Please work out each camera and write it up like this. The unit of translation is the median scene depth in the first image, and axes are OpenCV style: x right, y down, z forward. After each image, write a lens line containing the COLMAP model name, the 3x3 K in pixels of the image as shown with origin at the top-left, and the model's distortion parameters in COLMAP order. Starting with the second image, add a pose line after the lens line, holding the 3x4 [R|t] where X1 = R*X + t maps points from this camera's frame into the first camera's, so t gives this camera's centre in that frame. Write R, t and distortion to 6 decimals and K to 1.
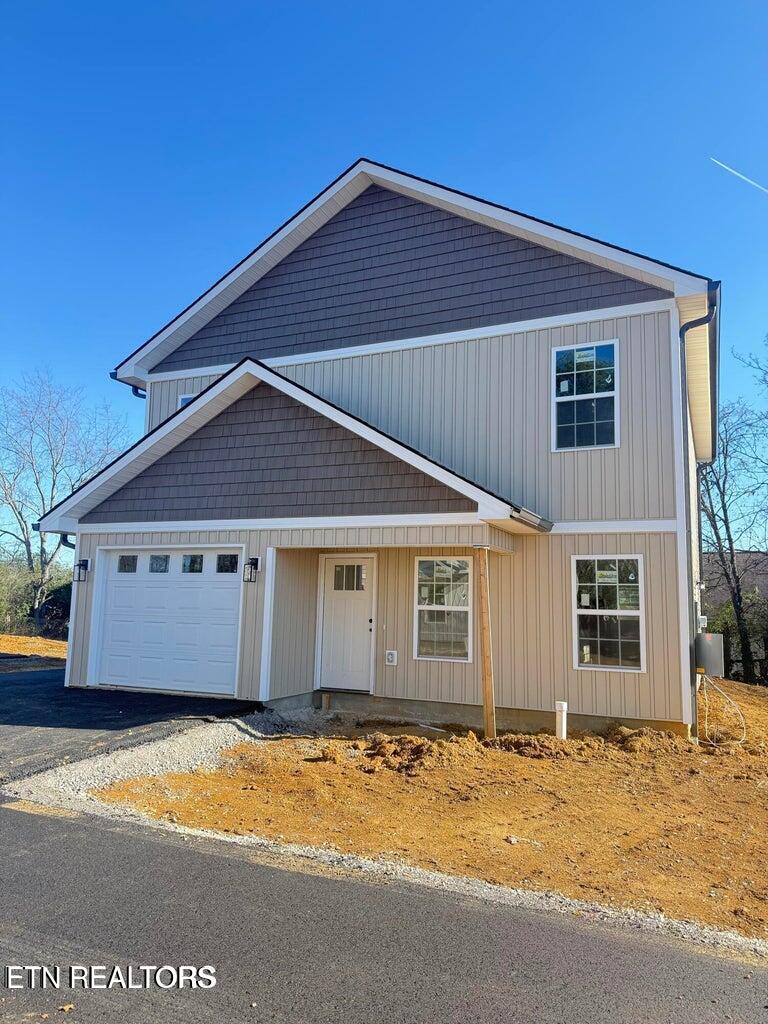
lens RADIAL K [[691.5, 0, 384.0], [0, 691.5, 512.0], [0, 0, 1]] dist [0.076637, -0.001474]
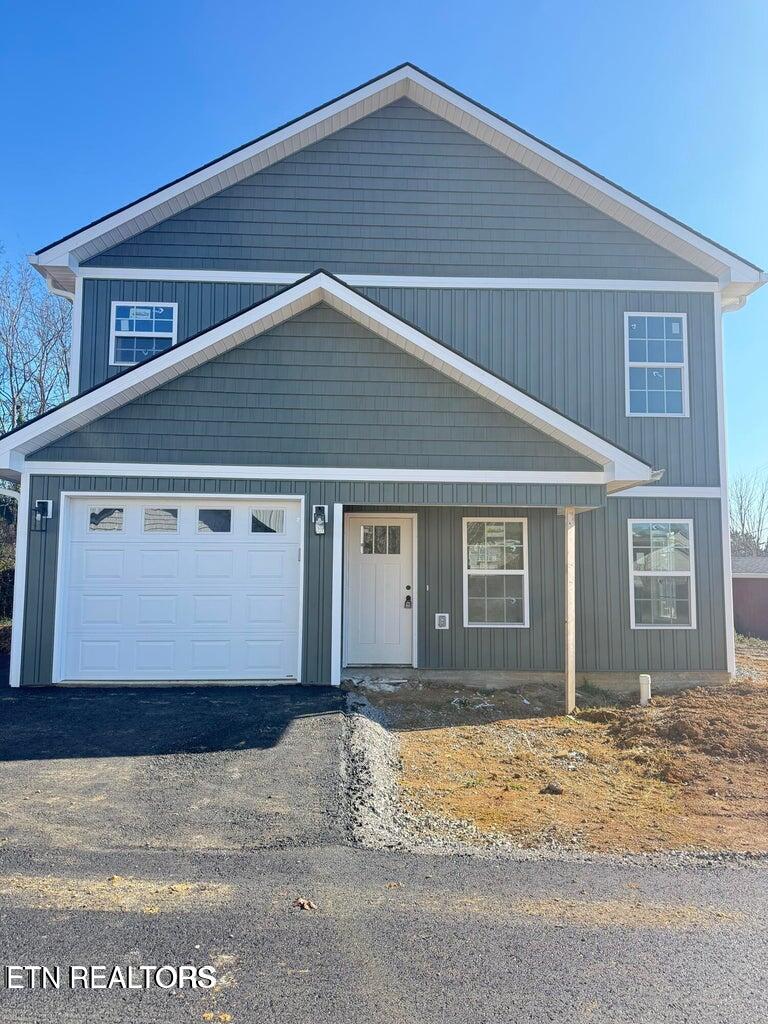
lens RADIAL K [[691.5, 0, 384.0], [0, 691.5, 512.0], [0, 0, 1]] dist [0.076637, -0.001474]
pose [[0.908358, 0.020990, 0.417666, -0.459955], [-0.044130, 0.997974, 0.045823, 0.019862], [-0.415859, -0.060056, 0.907444, 0.212873]]
